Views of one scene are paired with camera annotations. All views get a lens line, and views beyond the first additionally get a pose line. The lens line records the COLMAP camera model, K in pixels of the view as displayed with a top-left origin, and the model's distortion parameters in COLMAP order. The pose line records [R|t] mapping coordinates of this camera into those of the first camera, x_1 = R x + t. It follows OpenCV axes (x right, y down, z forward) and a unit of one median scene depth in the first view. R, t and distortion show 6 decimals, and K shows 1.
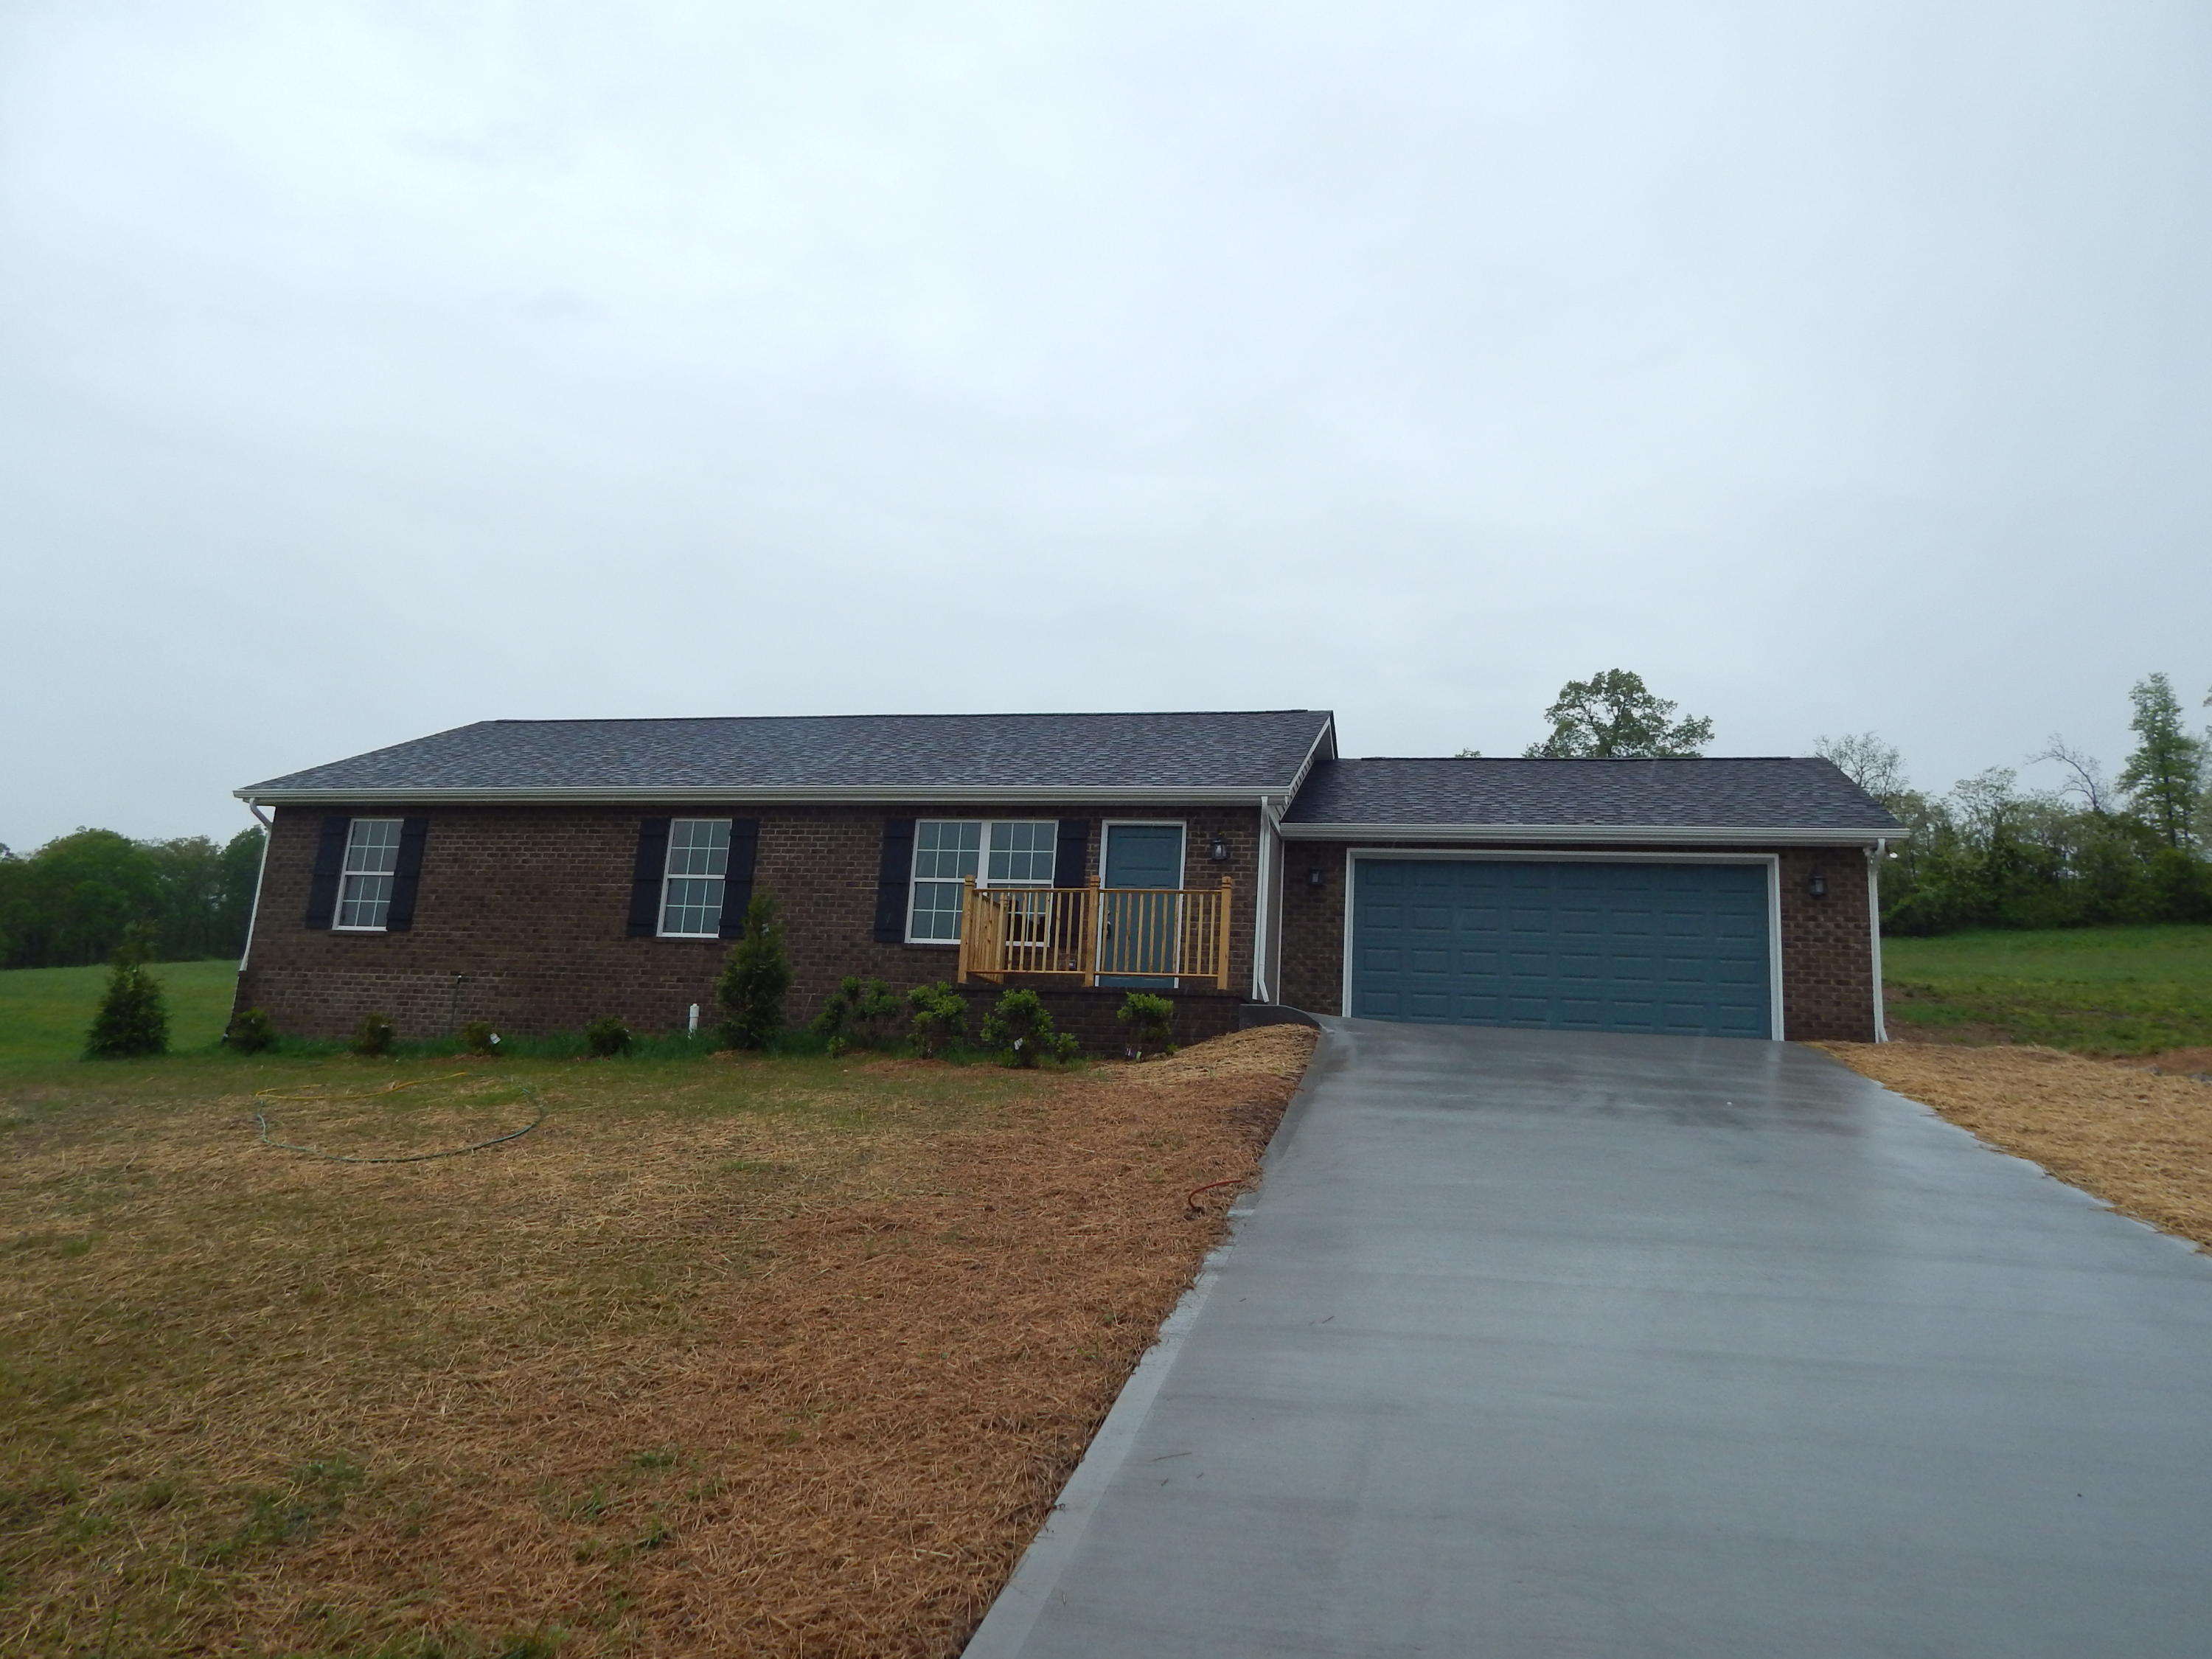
lens RADIAL K [[1507.1, 0, 1107.6], [0, 1507.1, 816.7], [0, 0, 1]] dist [0.003249, -0.006144]
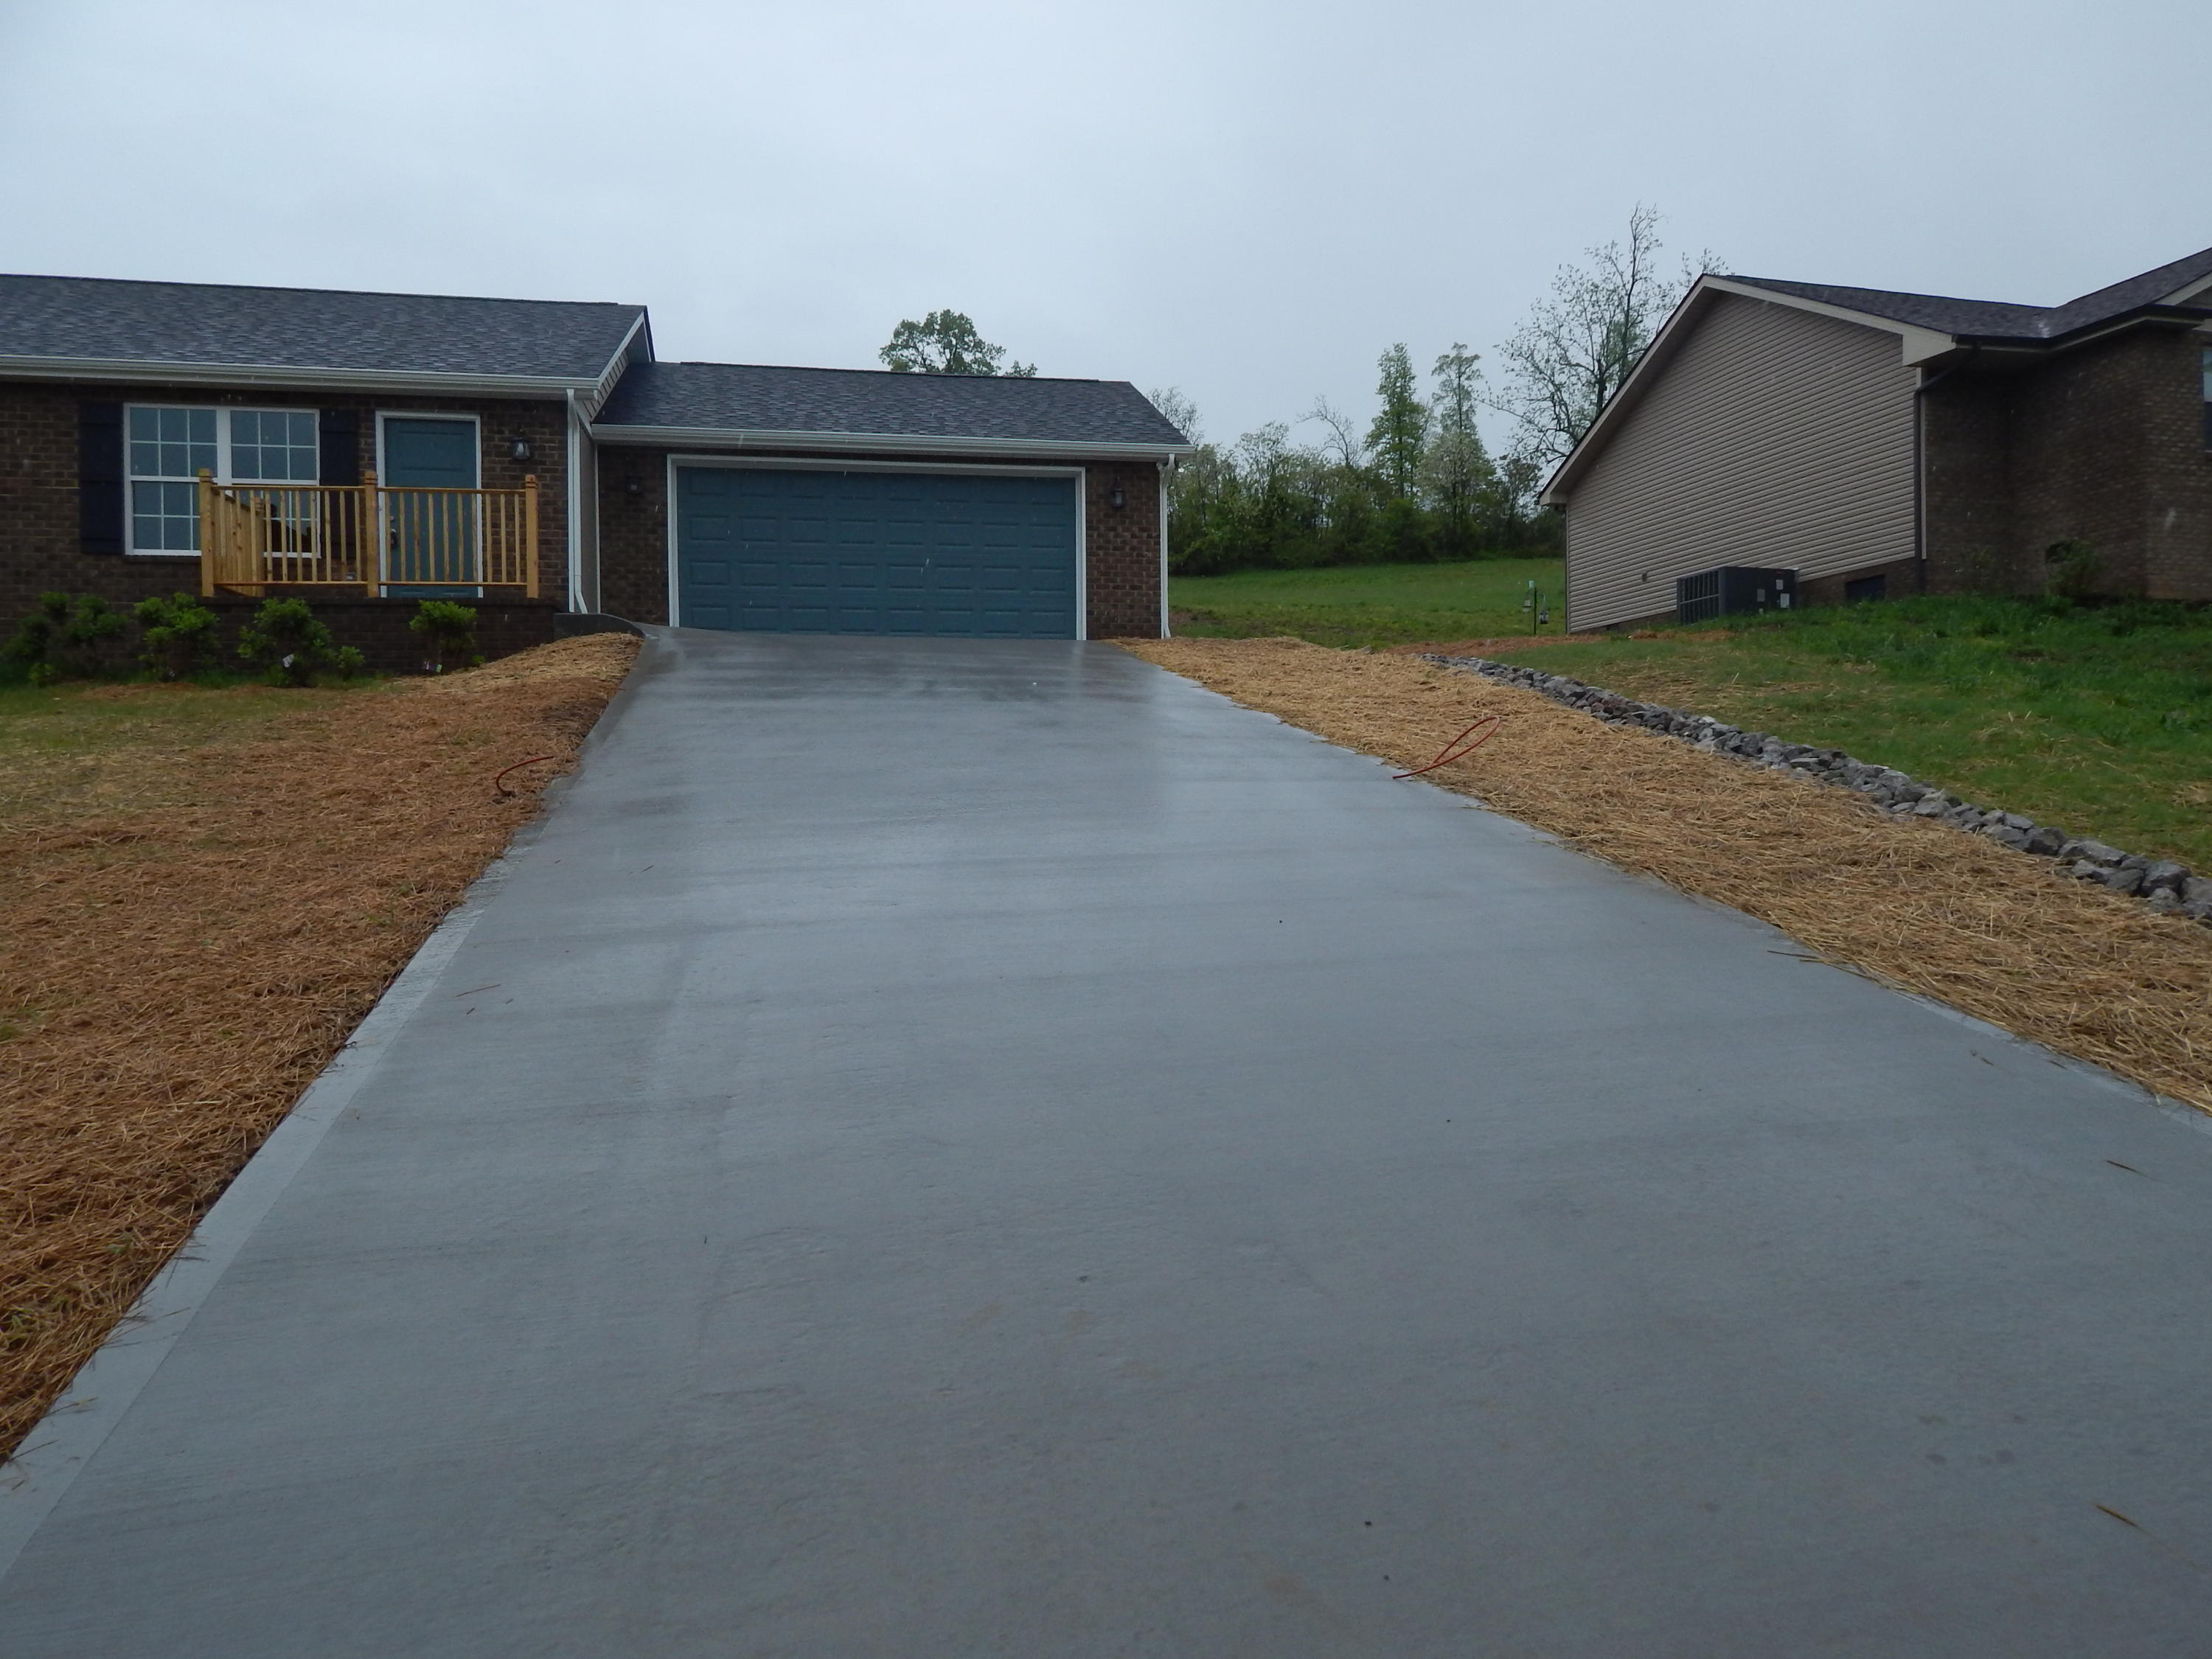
lens RADIAL K [[1514.9, 0, 1112.1], [0, 1514.9, 812.8], [0, 0, 1]] dist [0.010747, -0.003900]
pose [[0.908896, -0.072814, 0.410617, 0.006033], [-0.021630, 0.975082, 0.220787, 0.025637], [-0.416462, -0.209554, 0.884673, -0.003949]]
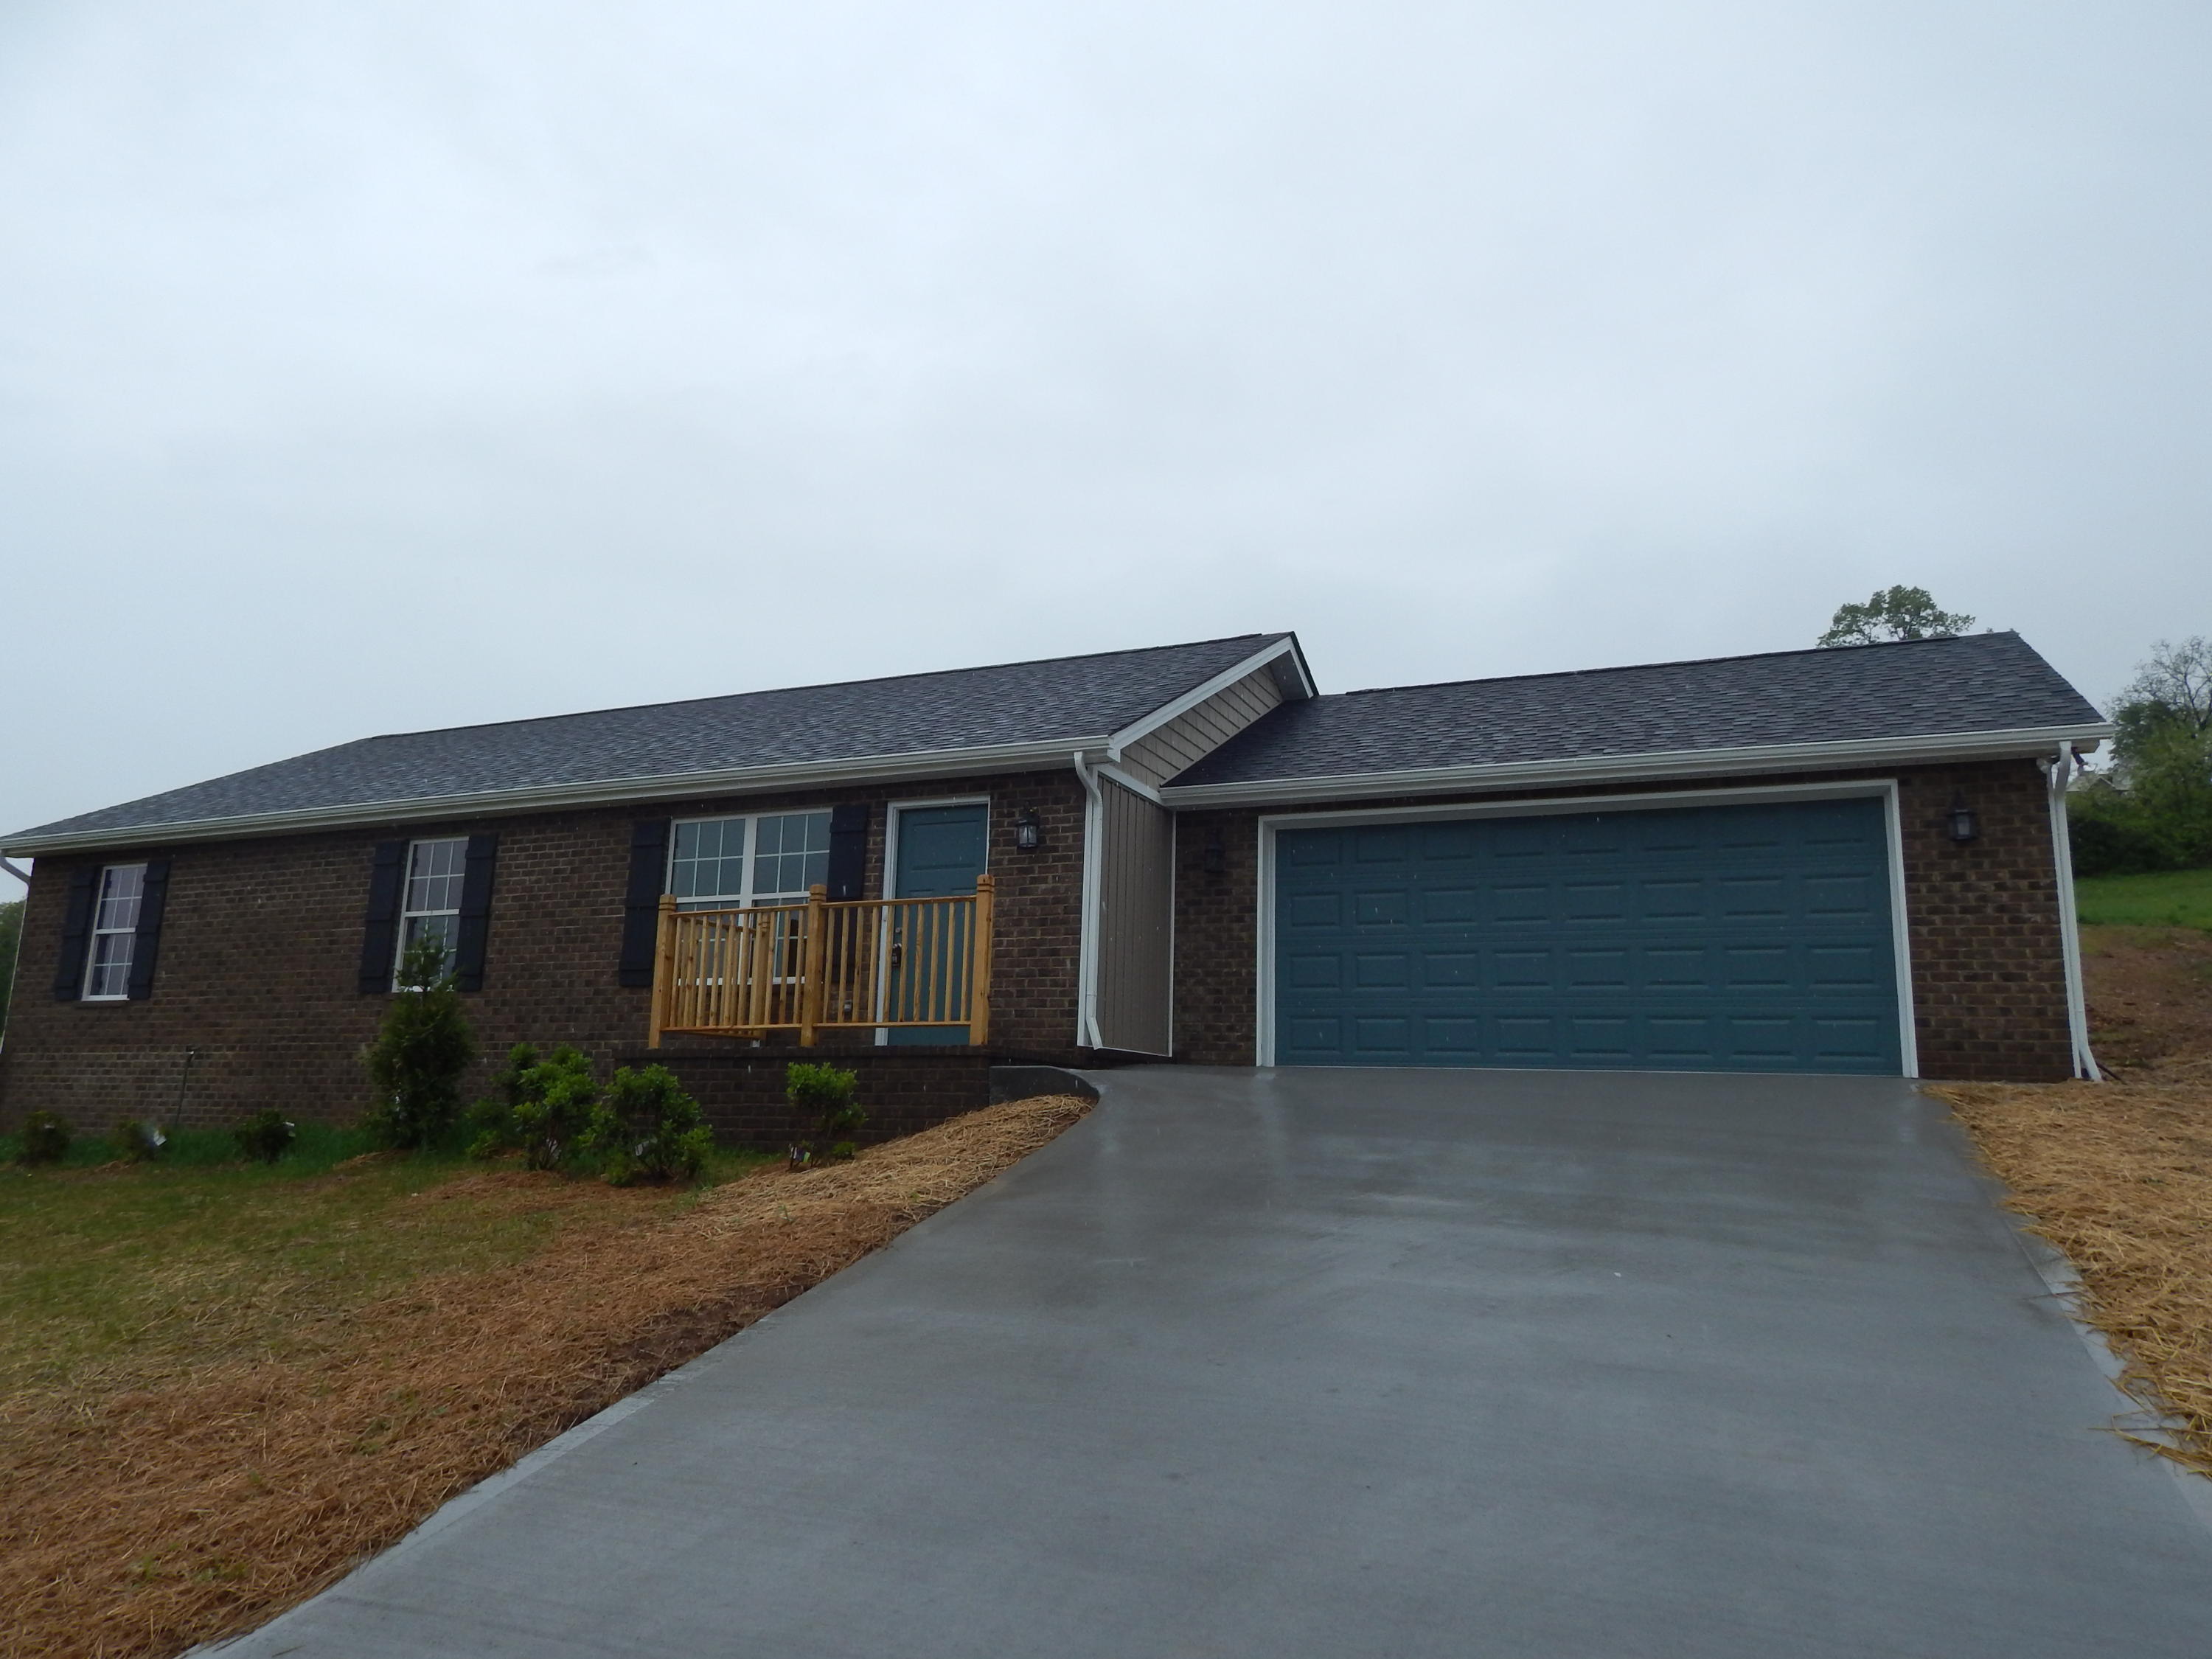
lens RADIAL K [[1493.8, 0, 1110.0], [0, 1493.8, 825.1], [0, 0, 1]] dist [0.039925, -0.029571]
pose [[0.982446, -0.071076, -0.172478, 0.225990], [0.073853, 0.997222, 0.009727, 0.013551], [0.171308, -0.022295, 0.984965, 0.314389]]
